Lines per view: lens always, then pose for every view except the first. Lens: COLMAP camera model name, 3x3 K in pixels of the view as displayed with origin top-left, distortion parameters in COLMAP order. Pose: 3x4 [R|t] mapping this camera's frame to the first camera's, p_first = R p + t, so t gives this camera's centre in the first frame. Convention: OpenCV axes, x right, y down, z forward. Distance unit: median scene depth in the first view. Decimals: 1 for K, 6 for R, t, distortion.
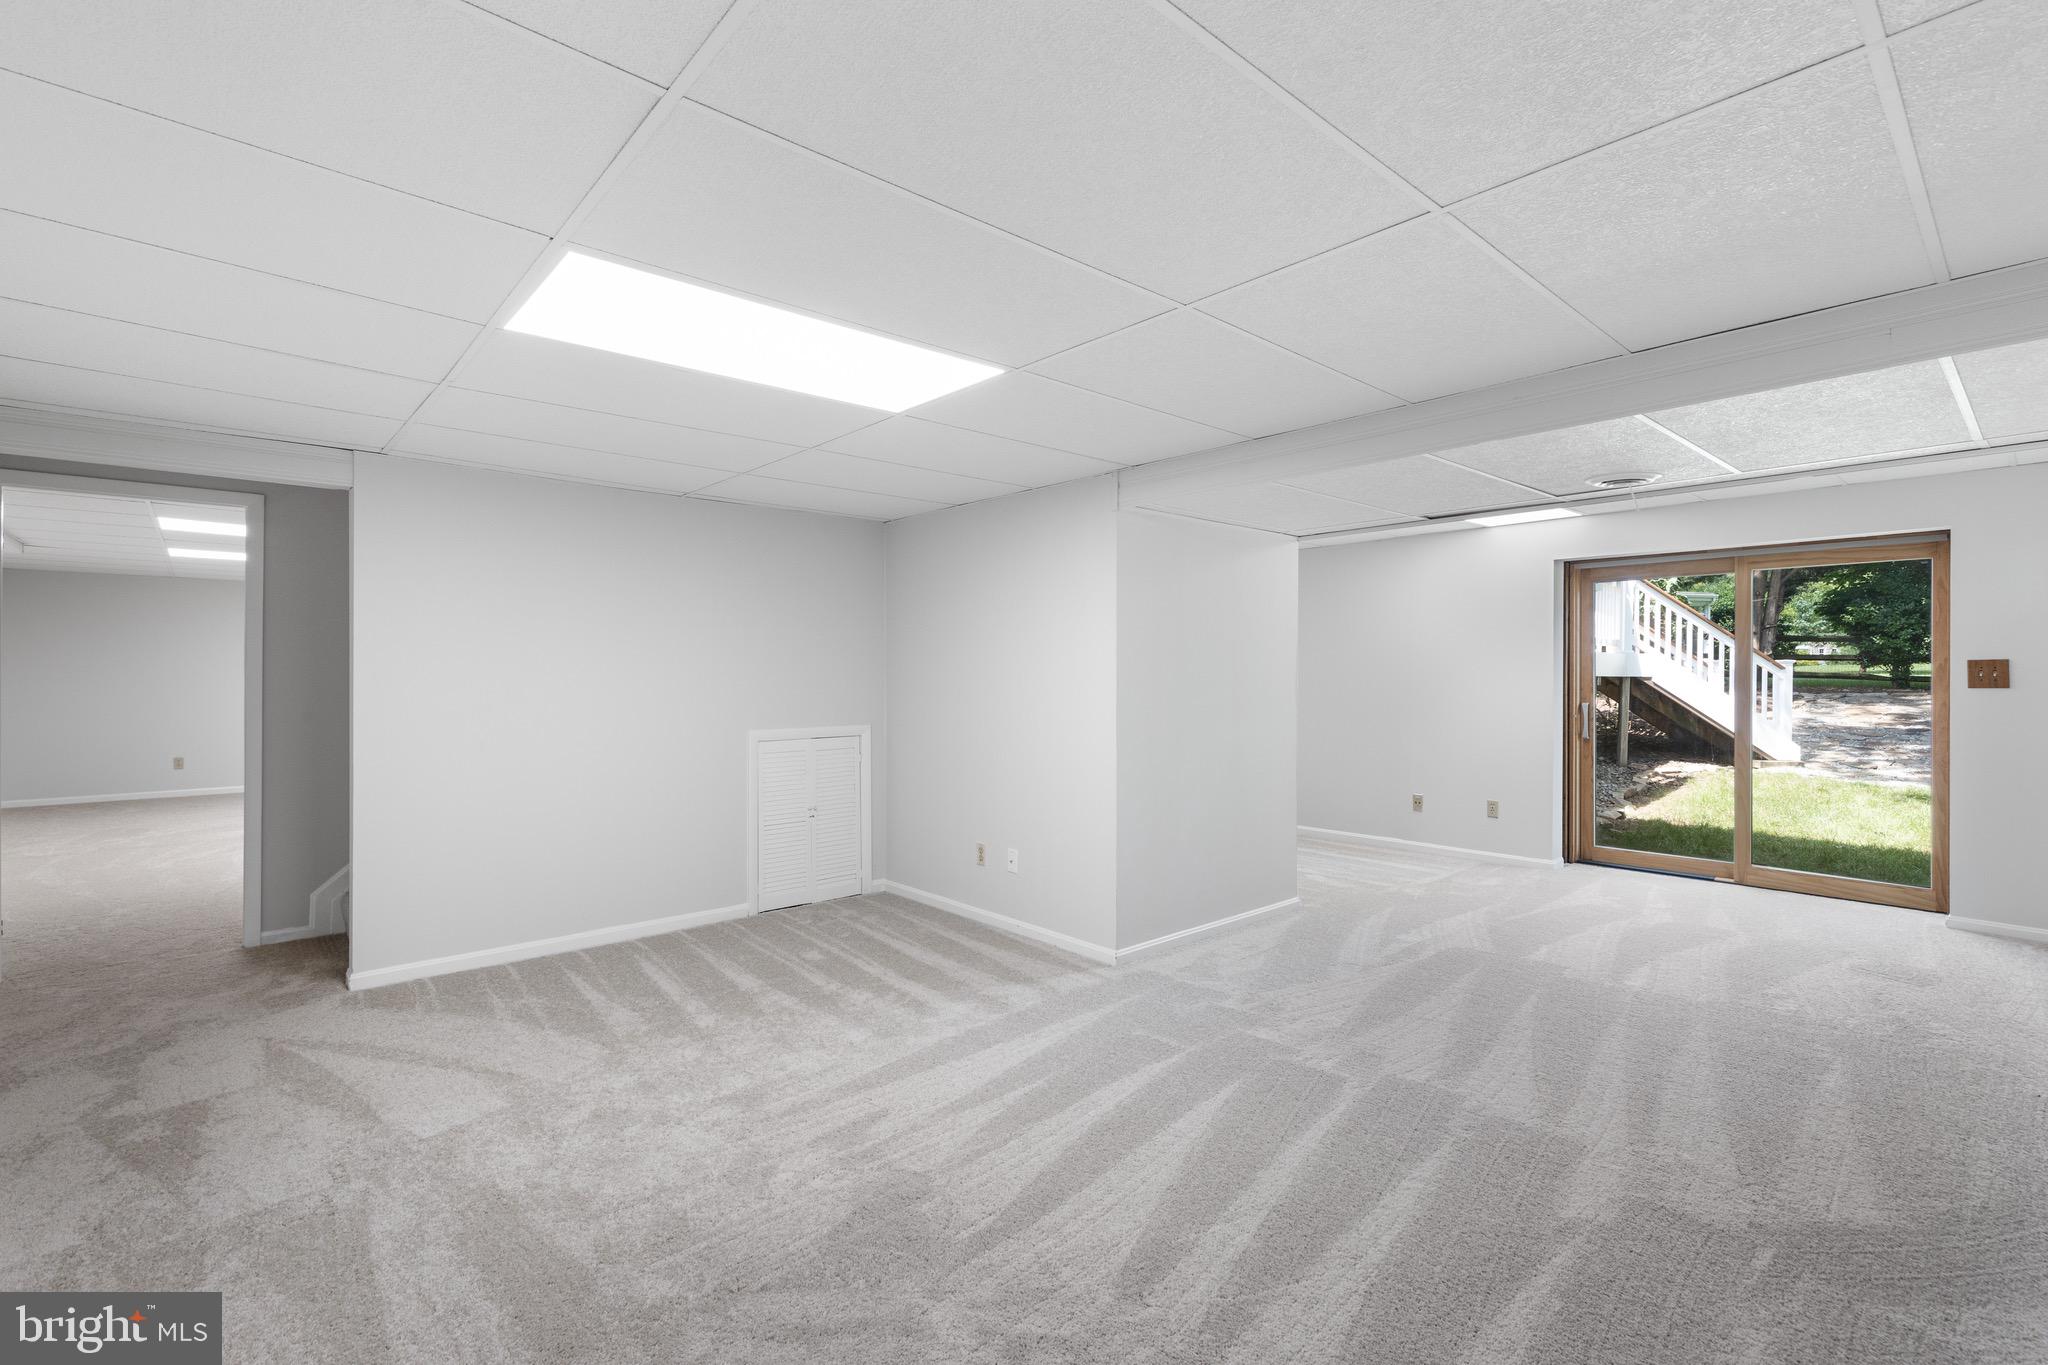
lens RADIAL K [[923.0, 0, 1027.3], [0, 923.0, 670.8], [0, 0, 1]] dist [0.013484, -0.000040]
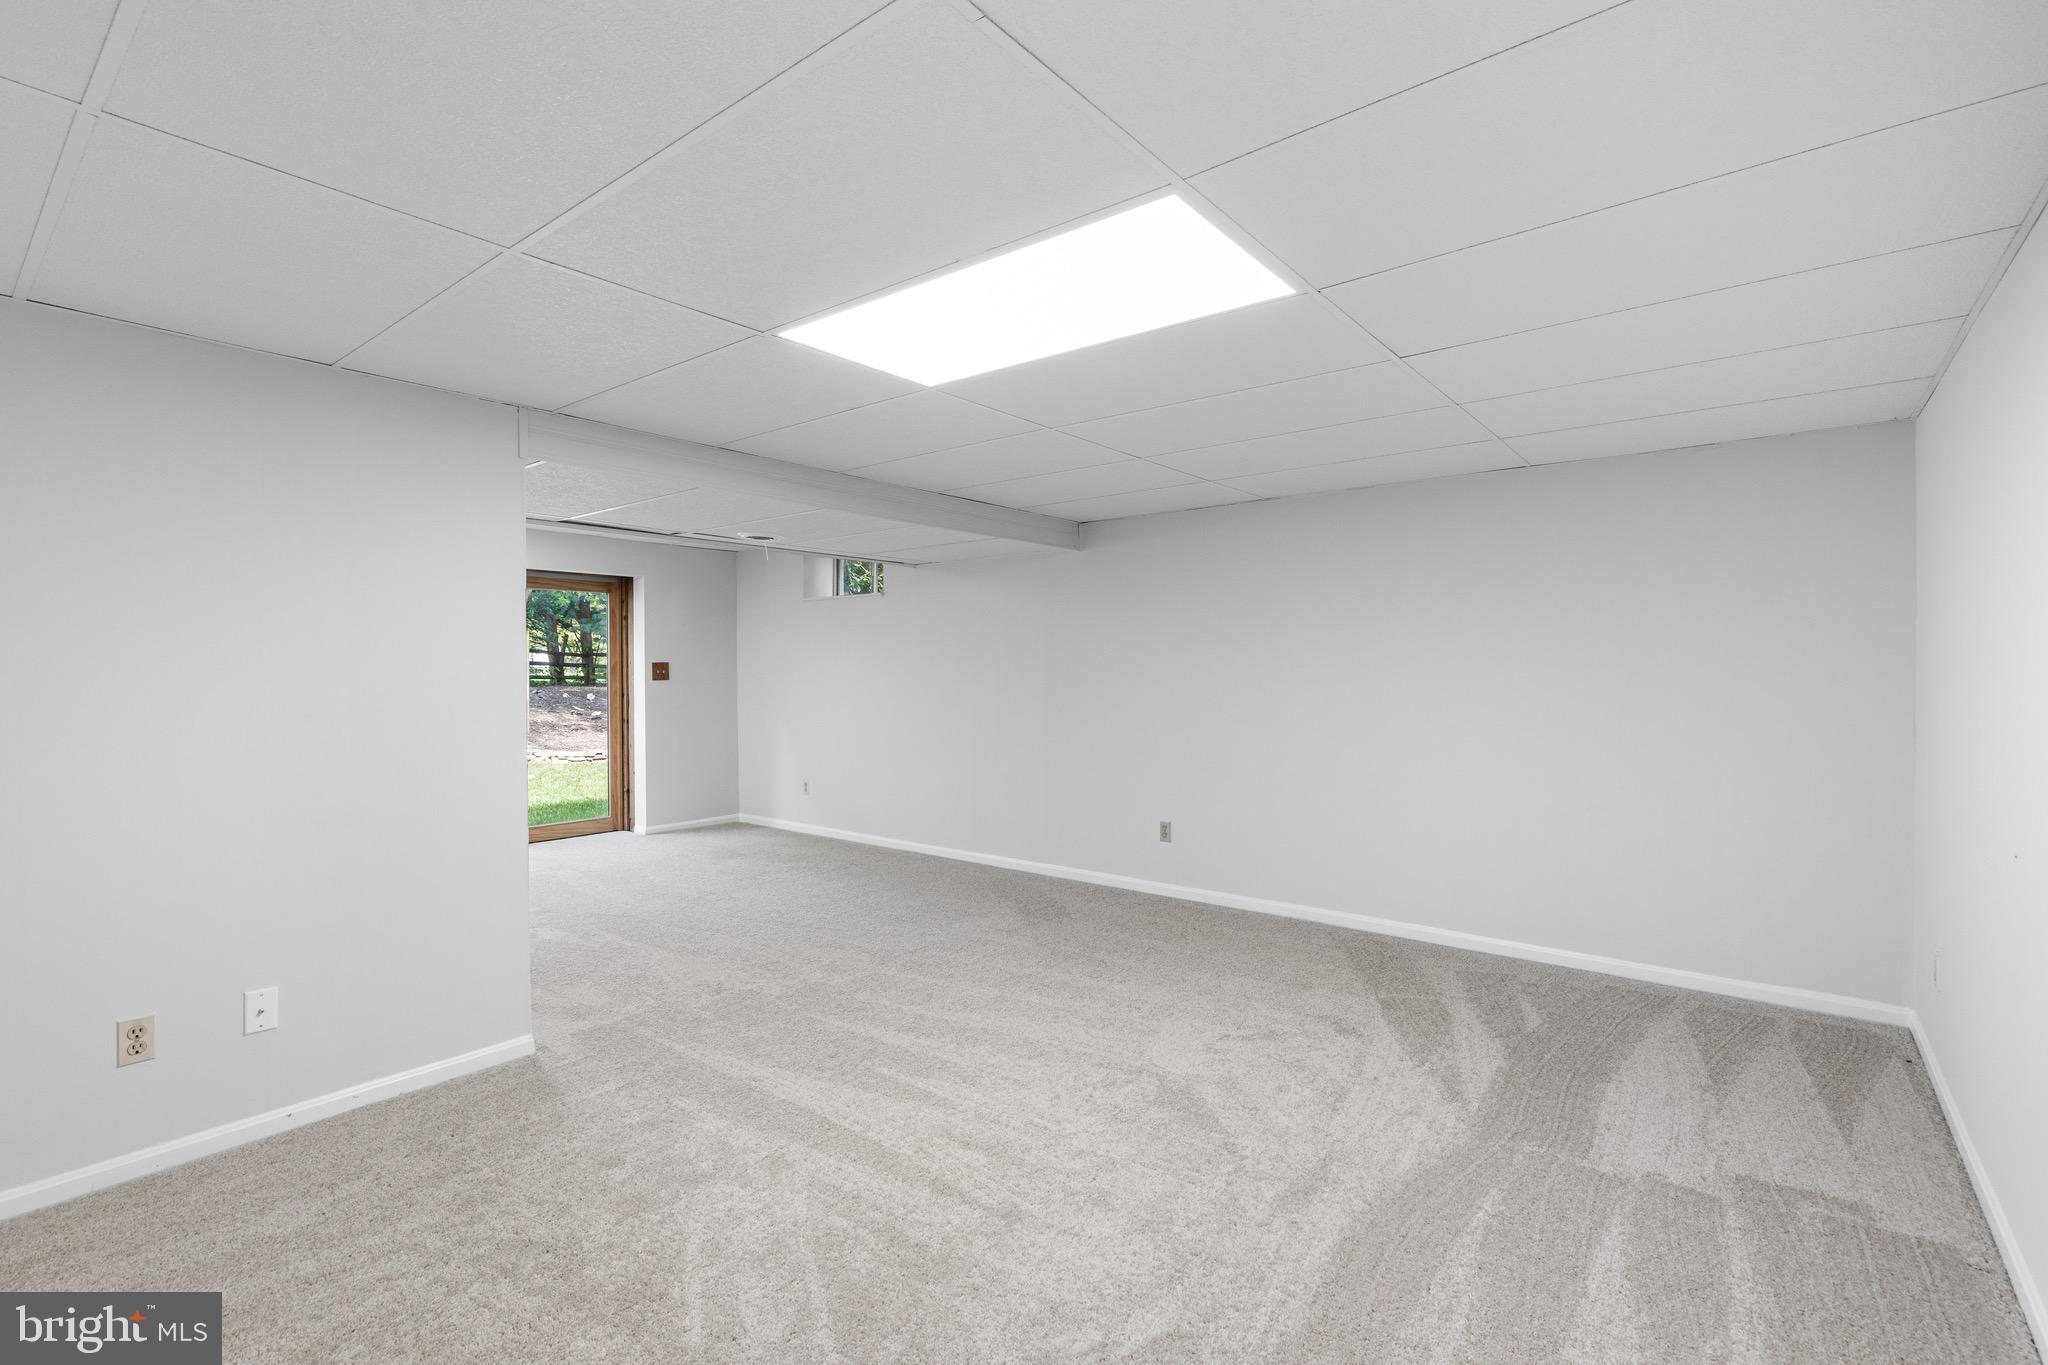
lens RADIAL K [[923.0, 0, 1026.1], [0, 923.0, 677.5], [0, 0, 1]] dist [0.013484, -0.000040]
pose [[-0.181254, -0.007930, 0.983404, -0.666567], [0.008697, 0.999915, 0.009666, 0.003770], [-0.983398, 0.010305, -0.181169, 0.661669]]
